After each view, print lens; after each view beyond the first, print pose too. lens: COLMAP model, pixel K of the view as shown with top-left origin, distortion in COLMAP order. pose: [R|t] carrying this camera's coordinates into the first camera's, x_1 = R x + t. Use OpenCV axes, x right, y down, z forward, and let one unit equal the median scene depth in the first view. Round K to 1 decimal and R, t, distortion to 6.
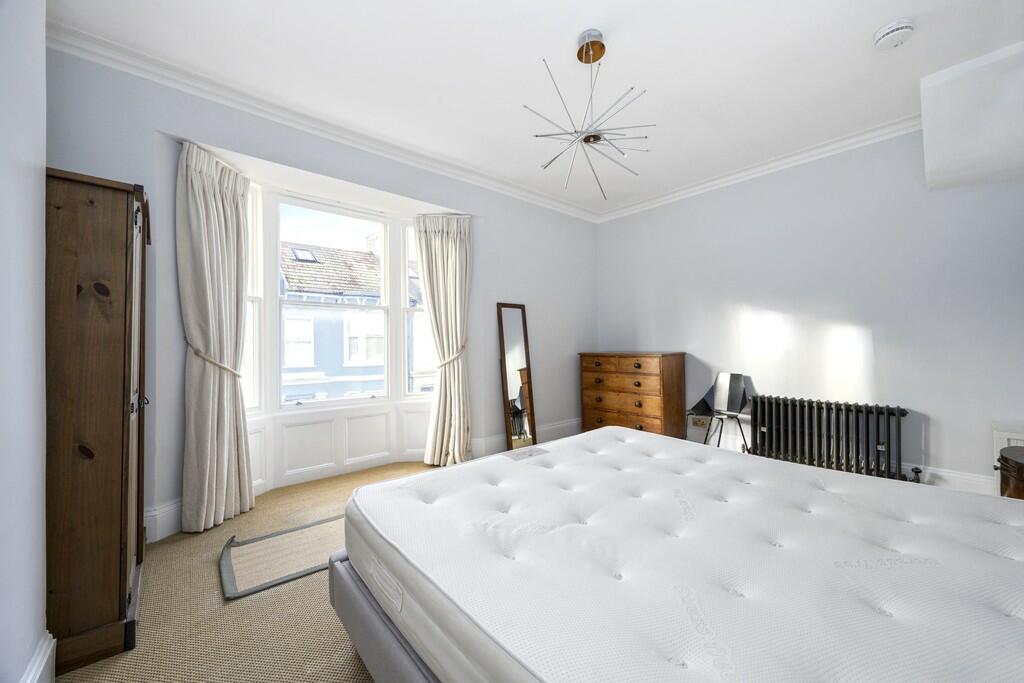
lens RADIAL K [[387.4, 0, 512.0], [0, 387.4, 341.5], [0, 0, 1]] dist [0.000042, 0.000018]
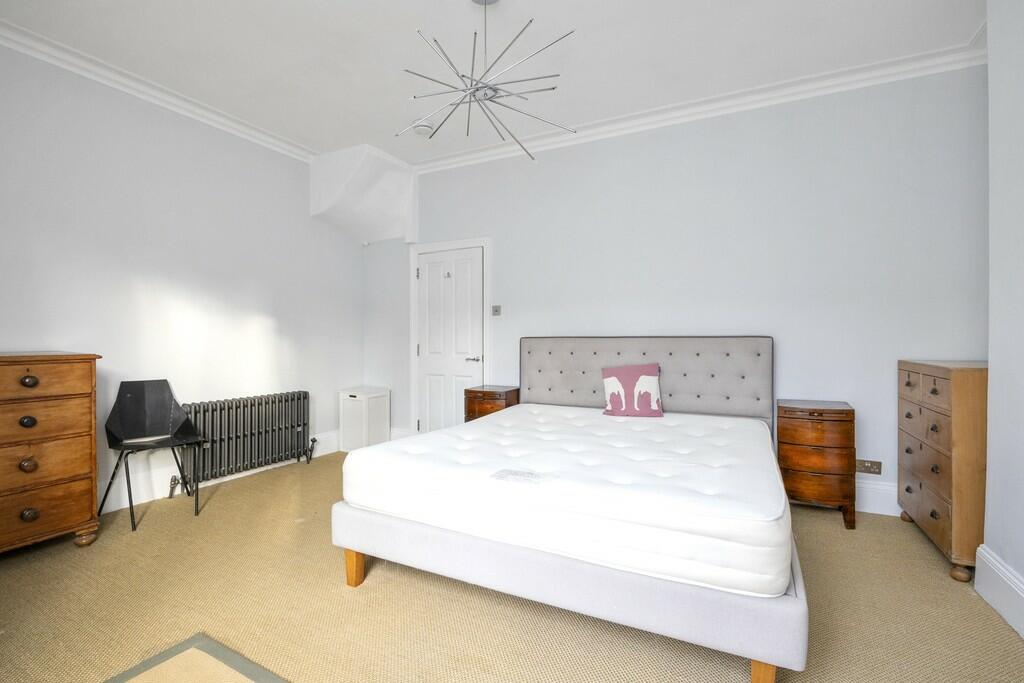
lens RADIAL K [[475.9, 0, 512.0], [0, 475.9, 341.5], [0, 0, 1]] dist [0.000438, 0.000049]
pose [[-0.385576, 0.001397, 0.922675, -0.426171], [-0.005154, 0.999980, -0.003668, 0.013866], [-0.922661, -0.006170, -0.385562, 0.700346]]
